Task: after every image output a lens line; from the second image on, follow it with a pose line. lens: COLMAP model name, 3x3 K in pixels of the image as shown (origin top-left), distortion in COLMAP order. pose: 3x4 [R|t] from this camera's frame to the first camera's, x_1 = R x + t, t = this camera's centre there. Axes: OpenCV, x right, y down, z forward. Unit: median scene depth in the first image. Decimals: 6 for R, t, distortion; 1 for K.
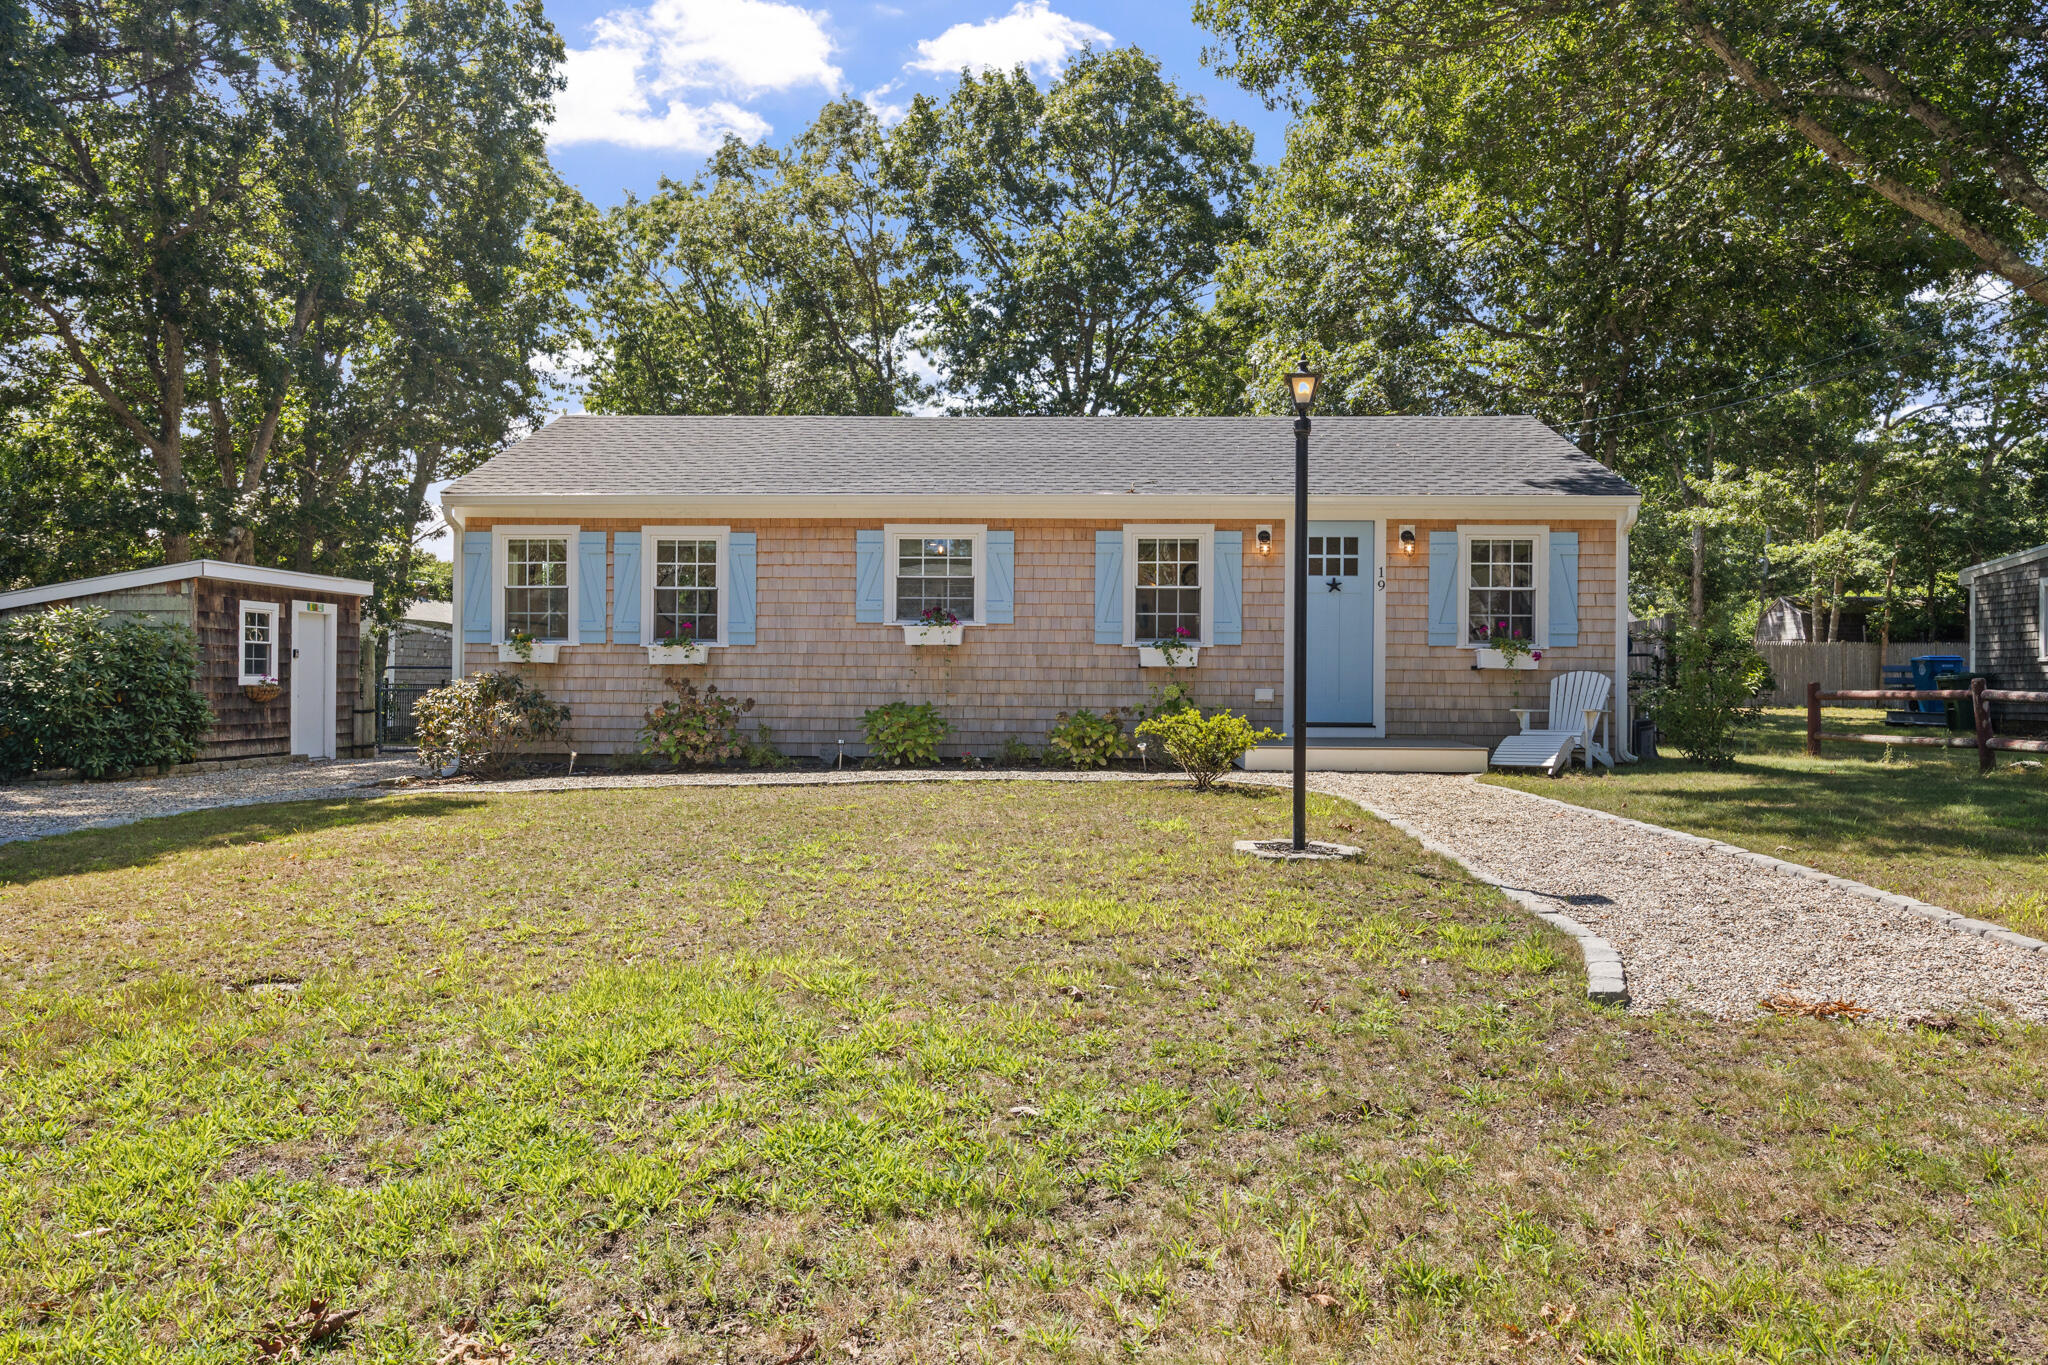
lens RADIAL K [[1380.9, 0, 1029.1], [0, 1380.9, 690.7], [0, 0, 1]] dist [-0.011436, 0.001341]
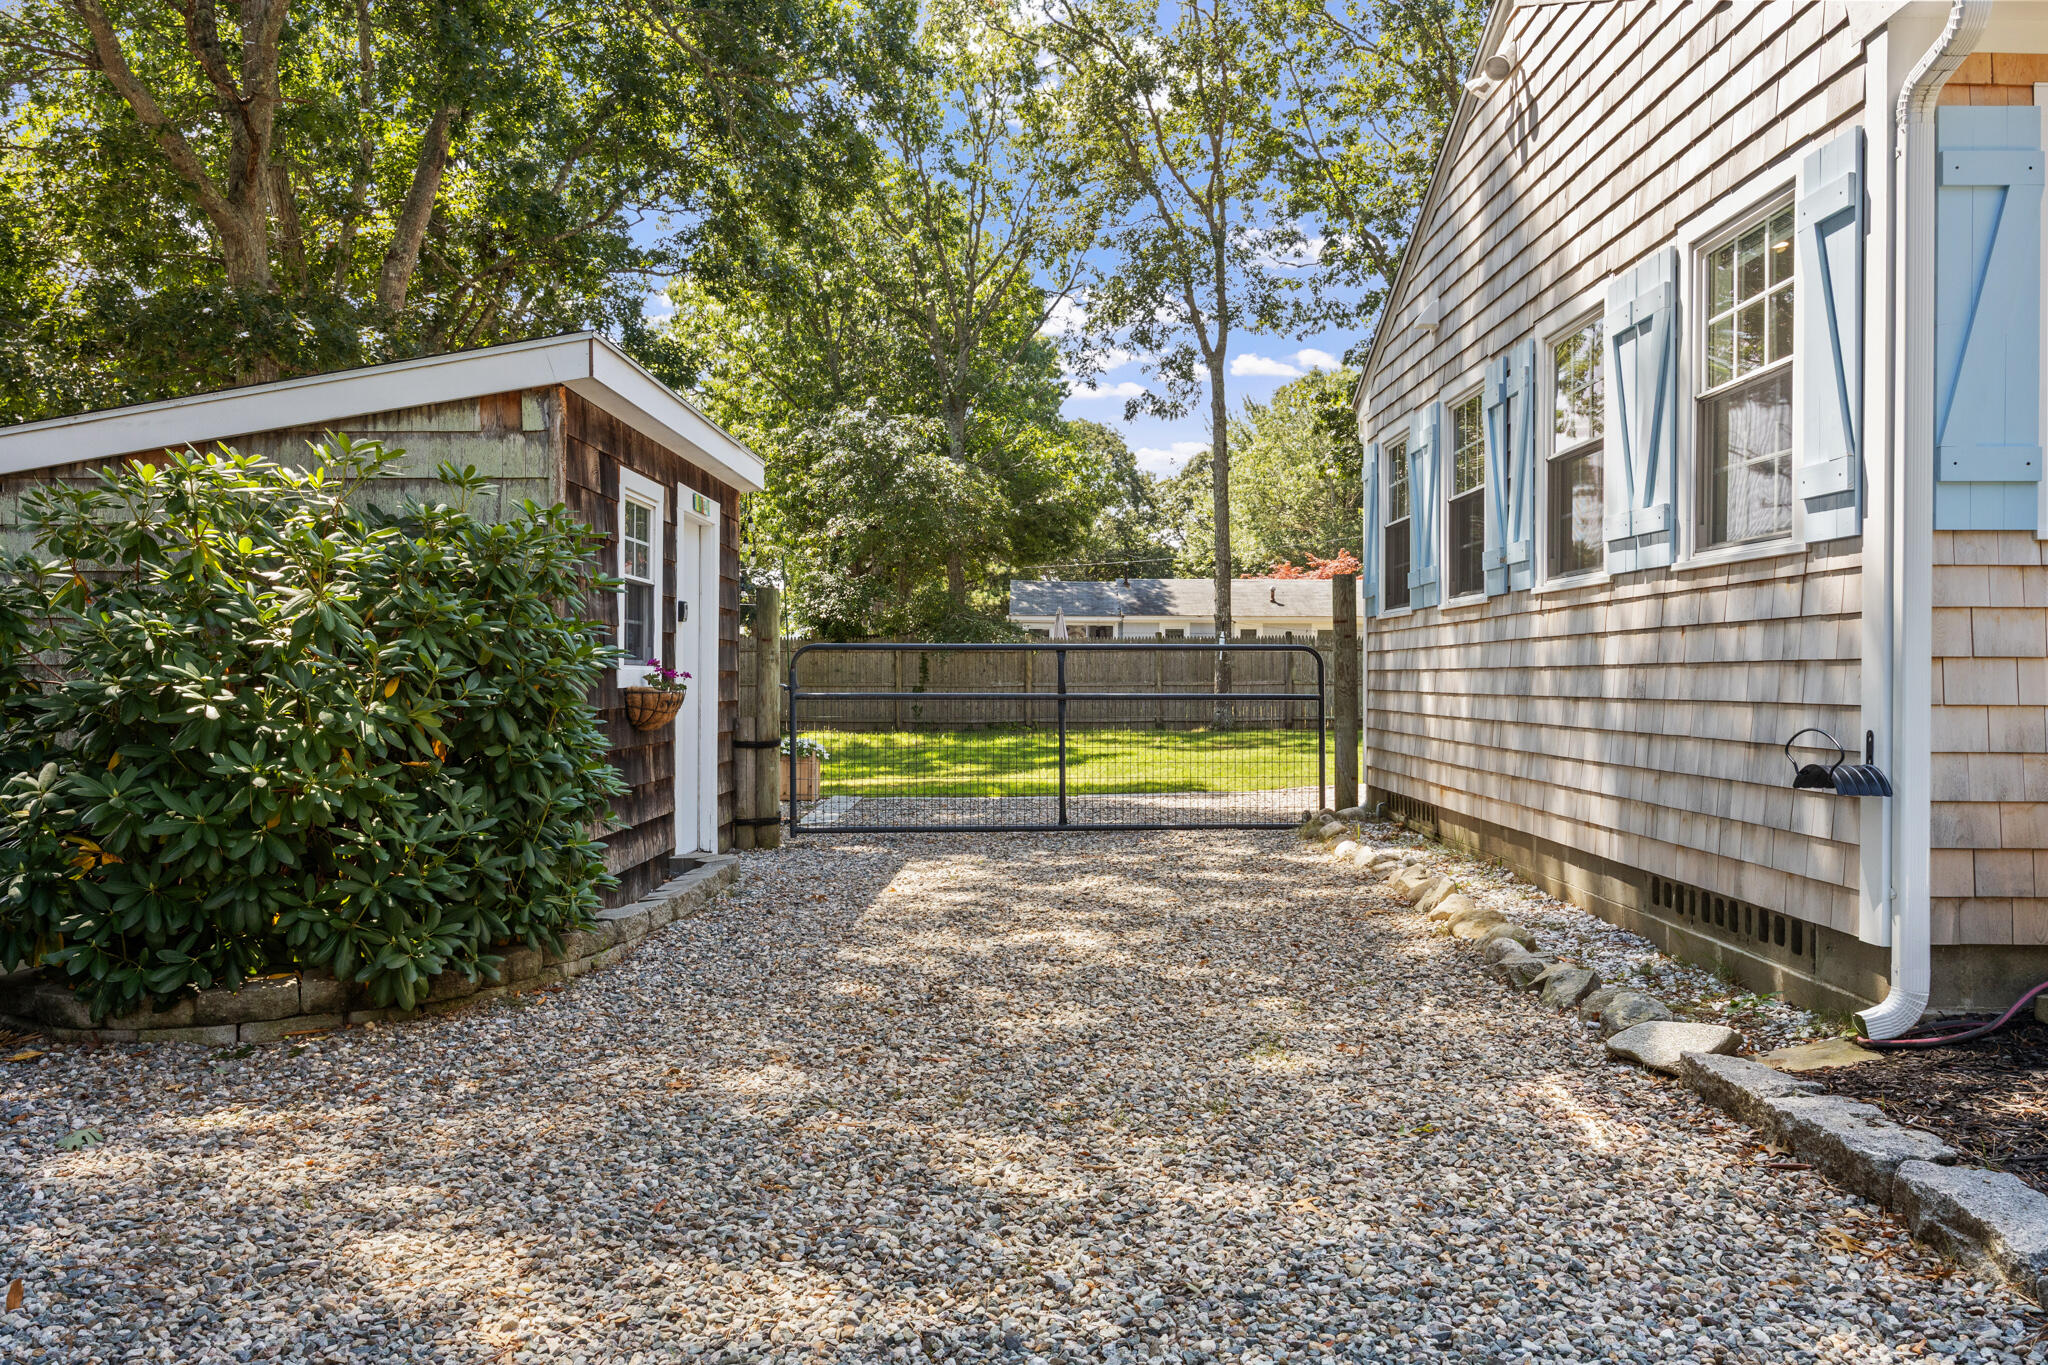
lens RADIAL K [[1487.9, 0, 1022.1], [0, 1487.9, 686.5], [0, 0, 1]] dist [-0.001125, -0.000675]
pose [[0.998579, -0.008562, 0.052609, -0.603937], [0.008563, 0.999963, 0.000201, -0.004483], [-0.052608, 0.000249, 0.998615, 0.724950]]
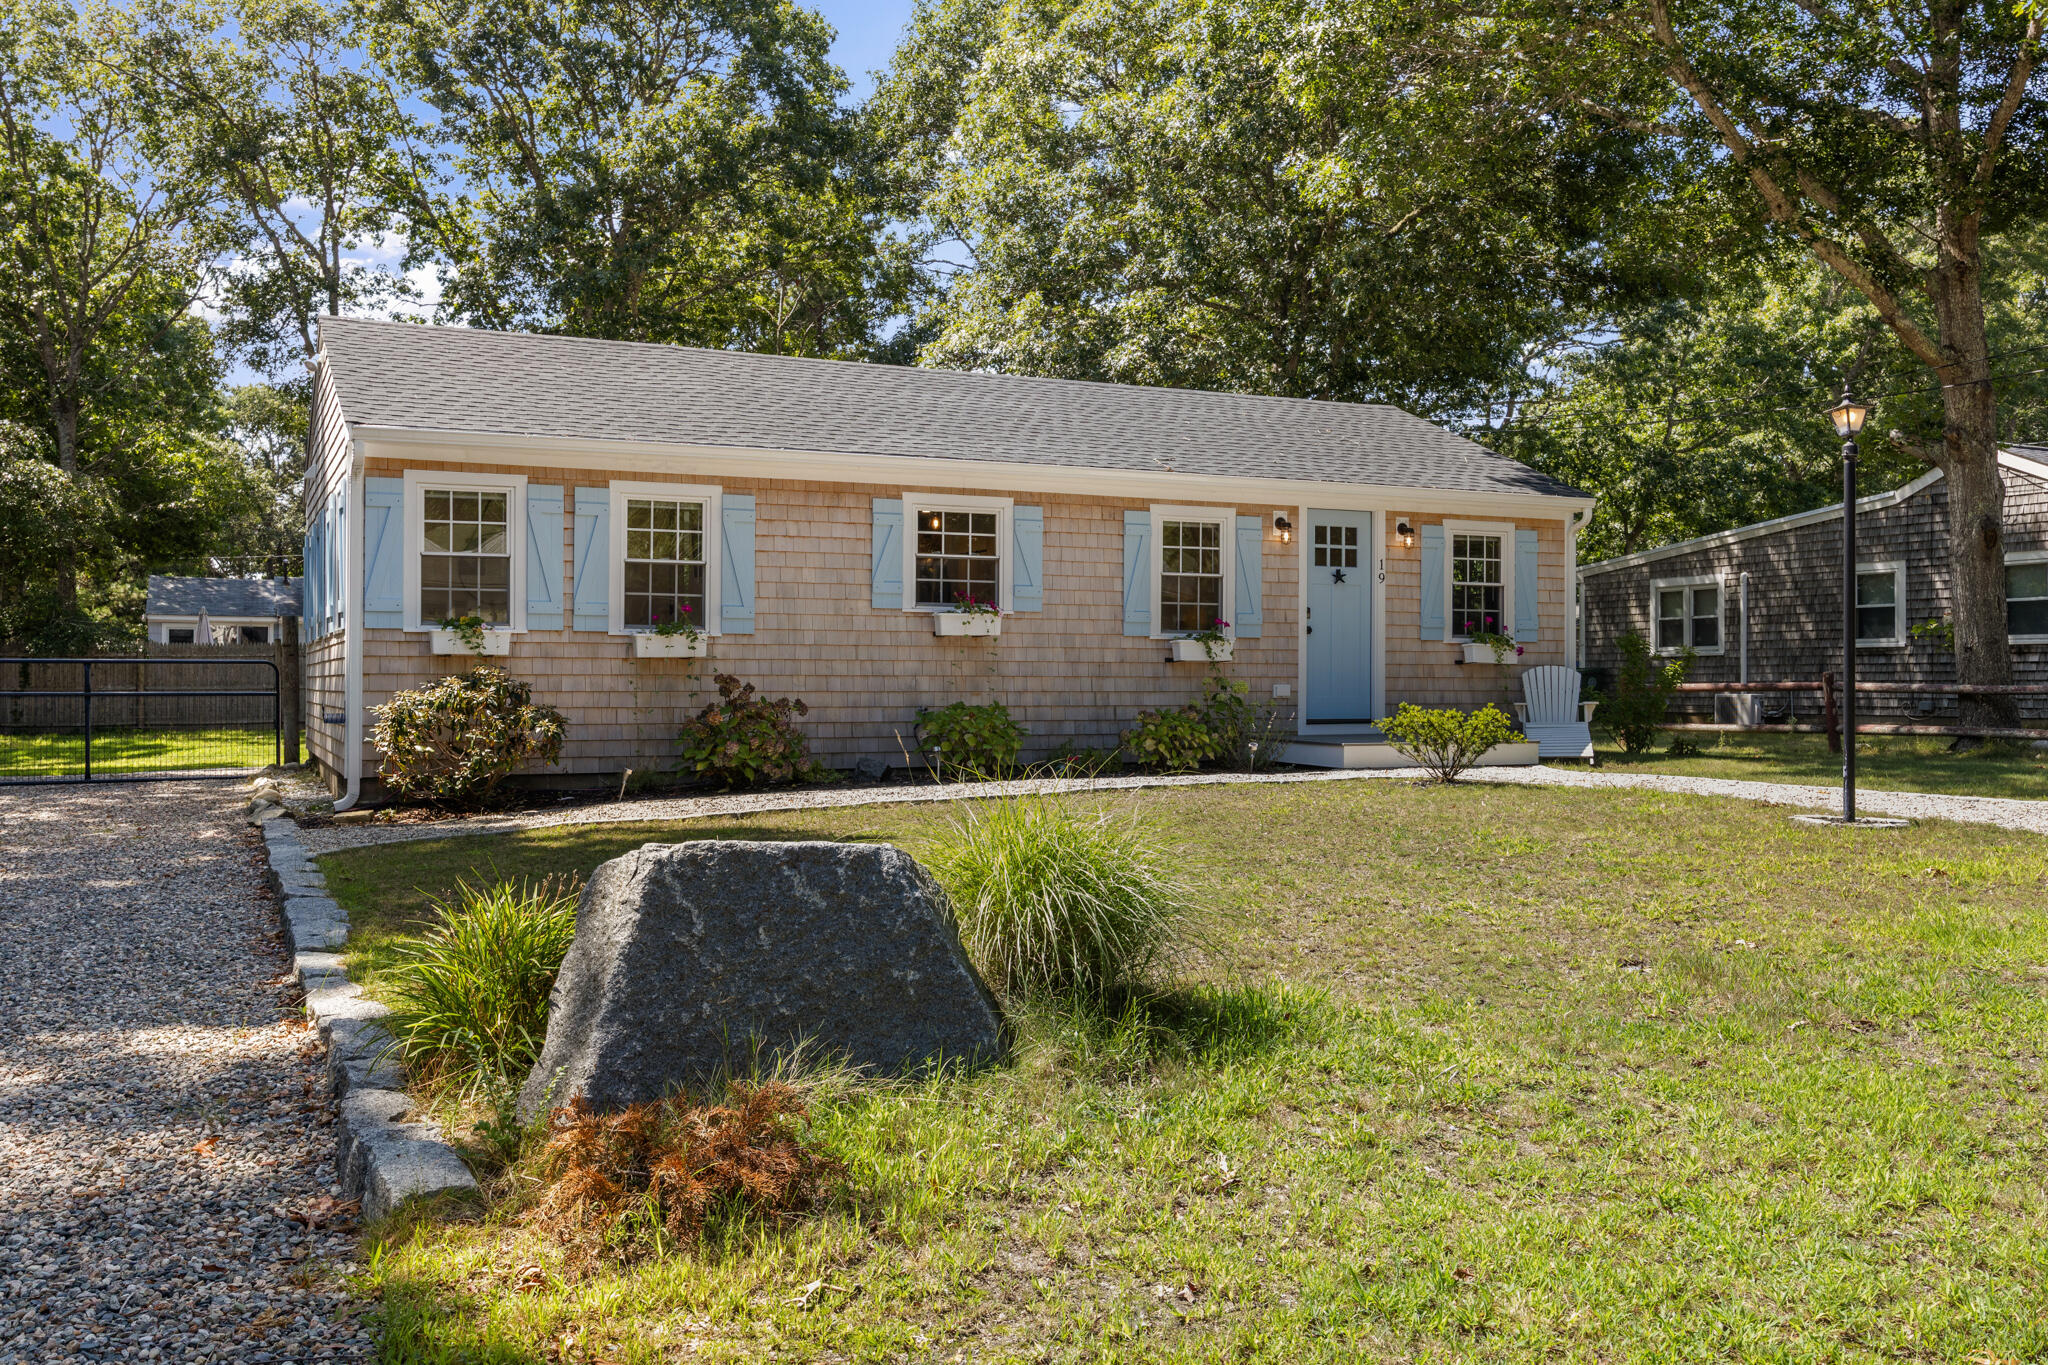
lens RADIAL K [[1761.4, 0, 1025.8], [0, 1761.4, 672.3], [0, 0, 1]] dist [-0.004138, -0.003814]
pose [[0.885739, -0.002947, 0.464175, -0.534811], [0.007523, 0.999940, -0.008006, -0.001118], [-0.464123, 0.010584, 0.885707, 0.009216]]
